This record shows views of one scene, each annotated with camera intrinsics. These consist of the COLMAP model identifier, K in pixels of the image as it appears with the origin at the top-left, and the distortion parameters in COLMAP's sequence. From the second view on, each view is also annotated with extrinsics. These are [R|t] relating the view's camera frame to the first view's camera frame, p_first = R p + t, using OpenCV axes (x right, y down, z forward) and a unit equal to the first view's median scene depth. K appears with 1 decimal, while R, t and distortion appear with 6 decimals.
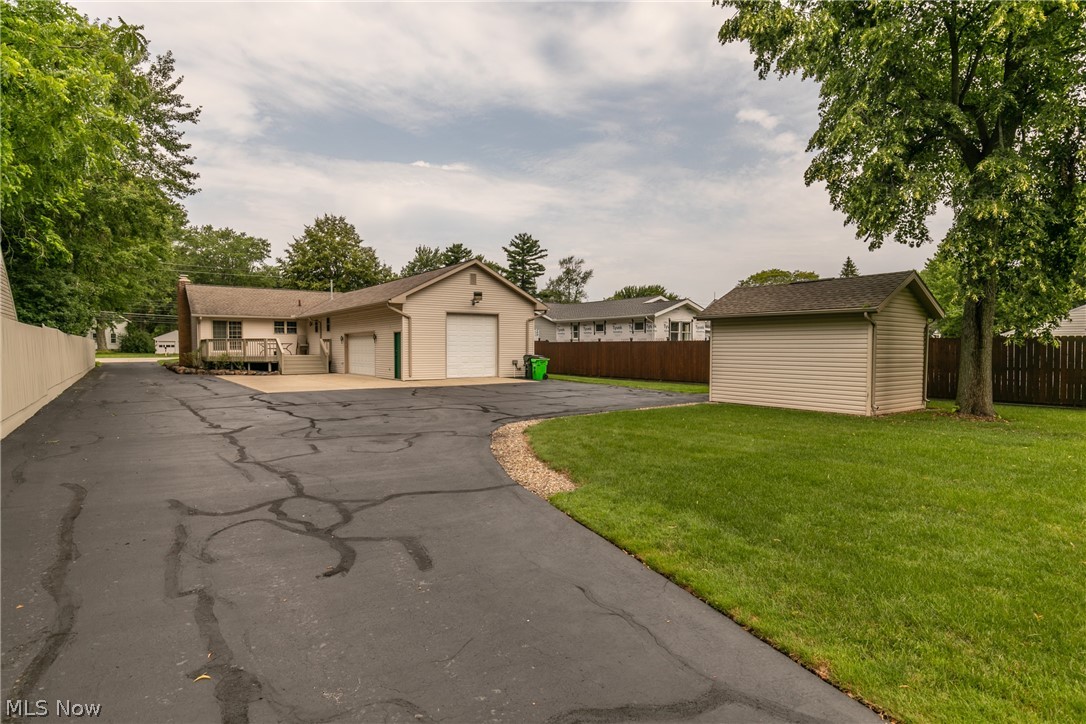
lens RADIAL K [[597.9, 0, 546.3], [0, 597.9, 370.9], [0, 0, 1]] dist [0.004535, 0.000392]
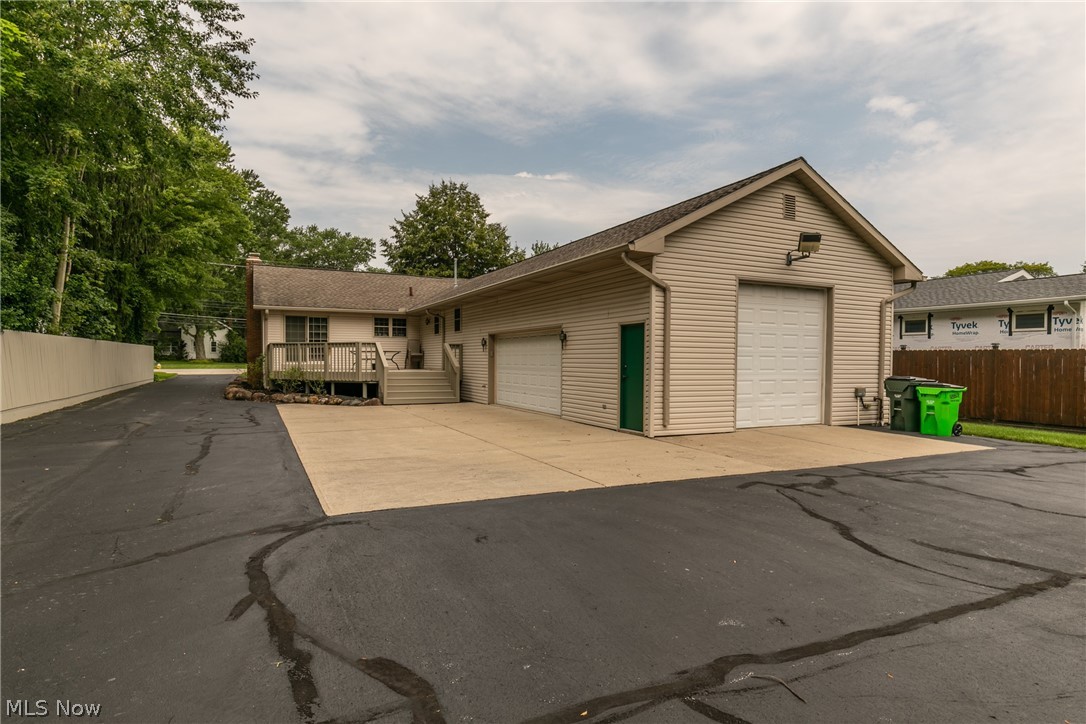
lens RADIAL K [[597.9, 0, 546.3], [0, 597.9, 370.9], [0, 0, 1]] dist [0.004535, 0.000392]
pose [[0.987651, 0.009468, -0.156384, -0.073584], [-0.012495, 0.999753, -0.018390, -0.006634], [0.156171, 0.020117, 0.987525, 0.170373]]
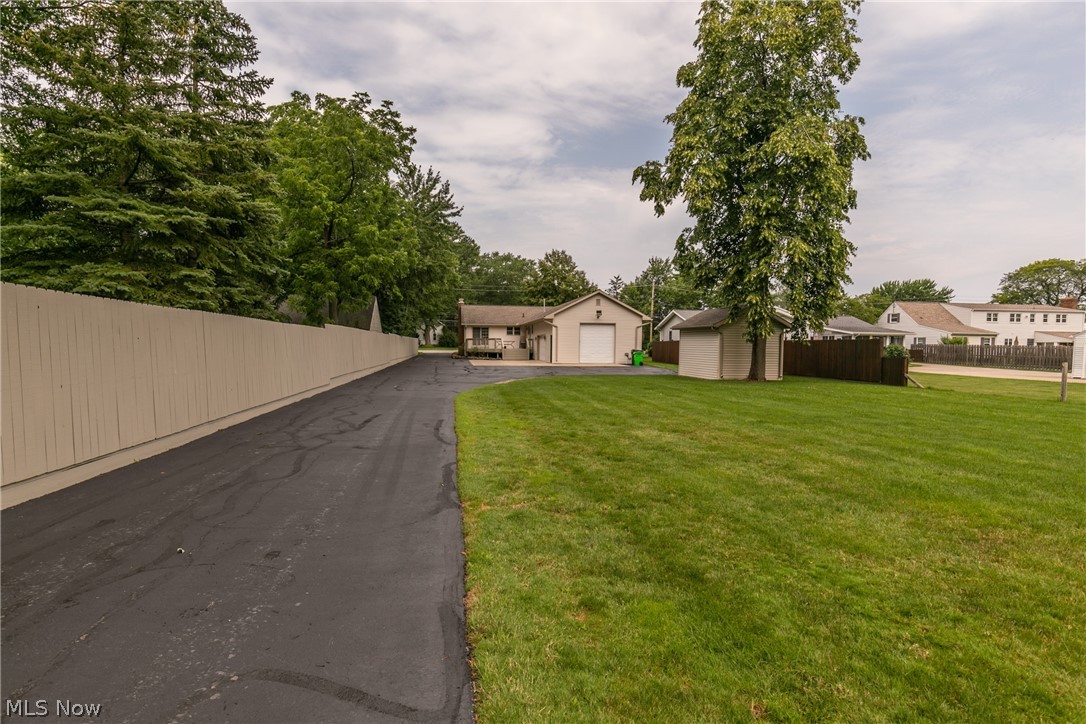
lens RADIAL K [[606.9, 0, 520.9], [0, 606.9, 366.2], [0, 0, 1]] dist [0.000682, 0.000137]
pose [[0.876587, 0.025201, -0.480583, 0.155628], [-0.027552, 0.999618, 0.002163, 0.006840], [0.480454, 0.011345, 0.876947, -0.170947]]
